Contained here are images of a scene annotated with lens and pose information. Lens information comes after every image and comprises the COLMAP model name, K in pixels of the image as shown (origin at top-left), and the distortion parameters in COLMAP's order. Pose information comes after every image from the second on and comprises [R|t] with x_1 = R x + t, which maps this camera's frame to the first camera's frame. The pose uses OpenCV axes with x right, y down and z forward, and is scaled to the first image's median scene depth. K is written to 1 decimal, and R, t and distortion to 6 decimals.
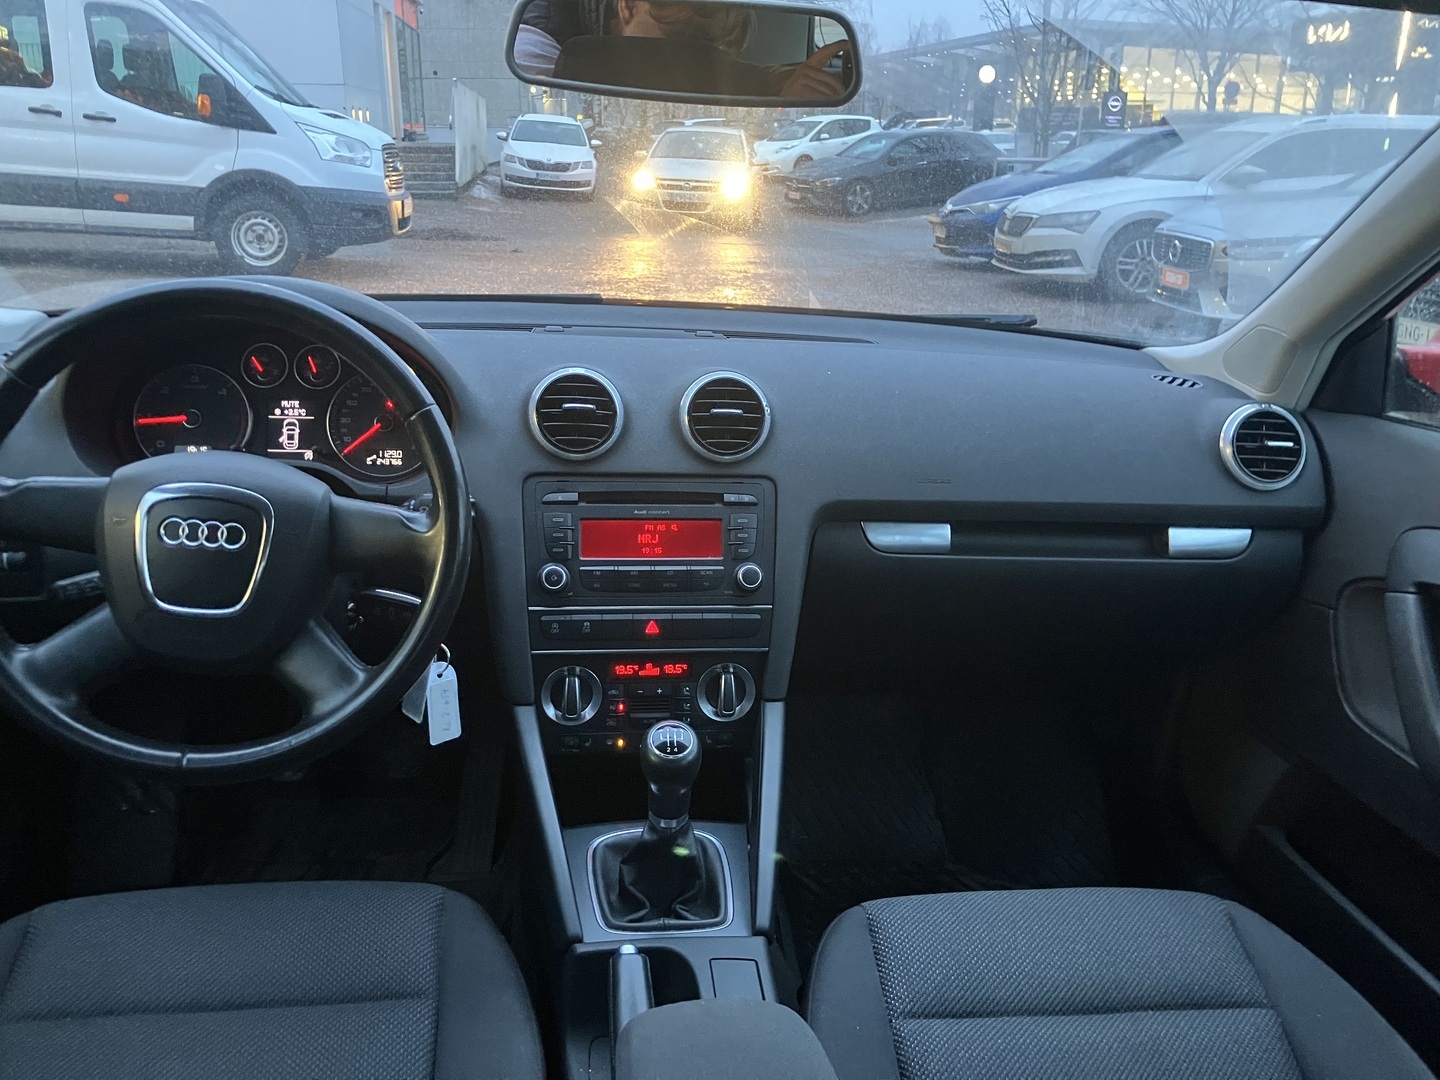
lens RADIAL K [[1156.0, 0, 721.6], [0, 1156.0, 542.2], [0, 0, 1]] dist [0.022878, -0.030876]
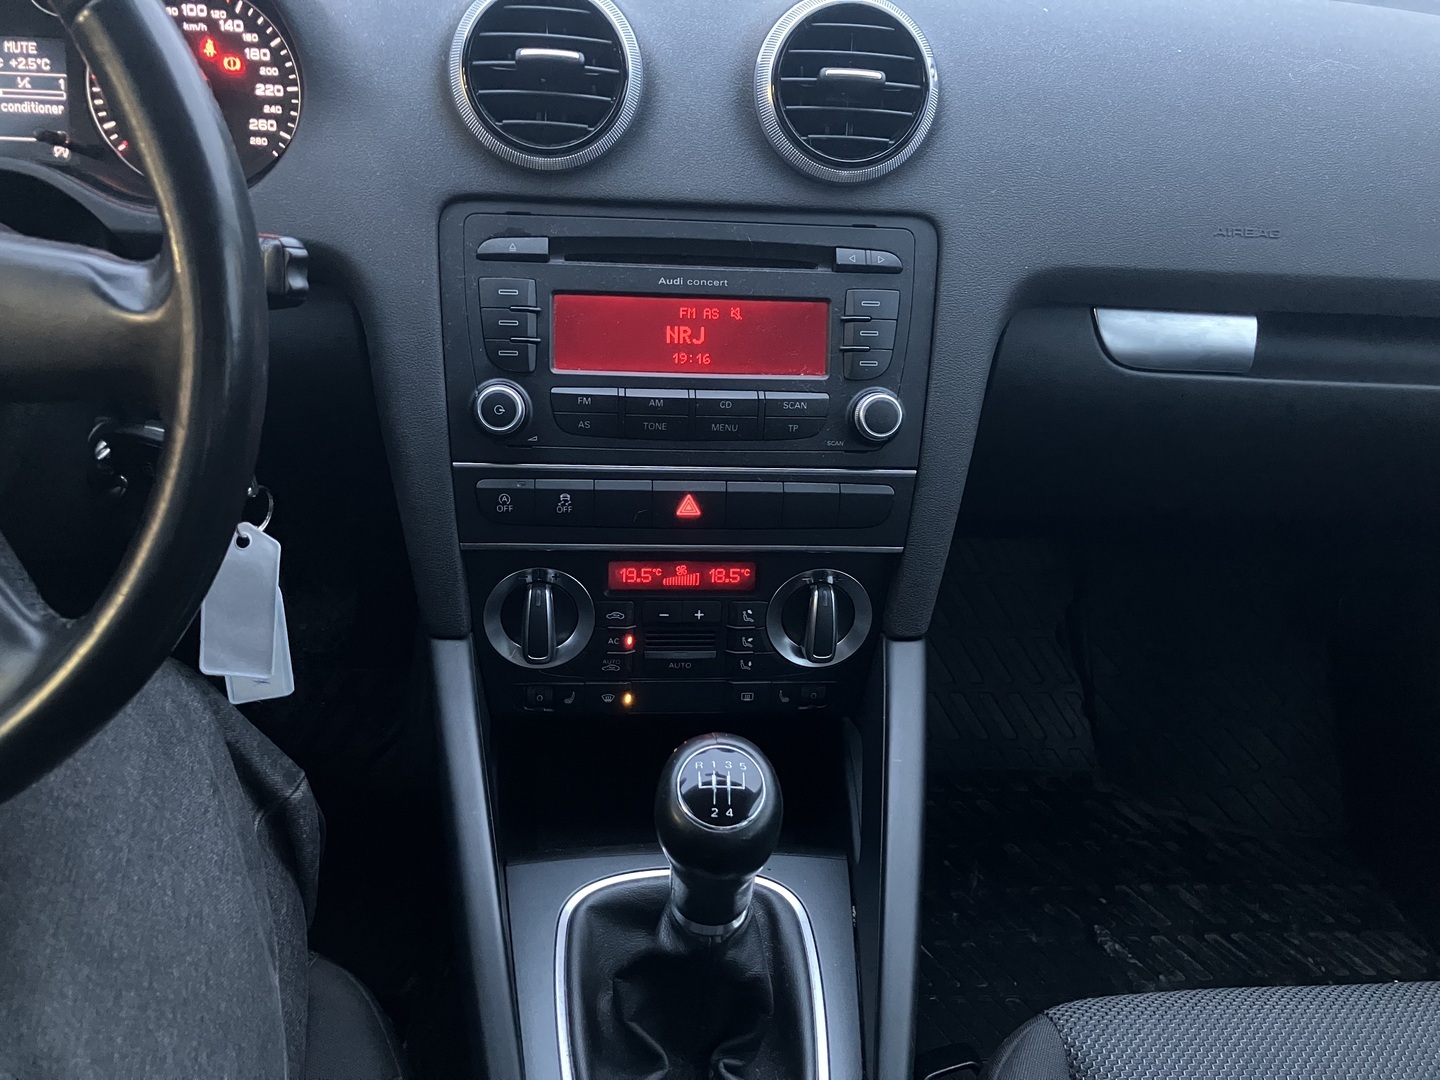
lens RADIAL K [[1156.0, 0, 709.7], [0, 1156.0, 534.6], [0, 0, 1]] dist [0.022878, -0.030876]
pose [[0.998378, 0.039280, -0.041209, -0.027844], [-0.029240, 0.974875, 0.220827, -0.030132], [0.048847, -0.219264, 0.974442, 0.477740]]
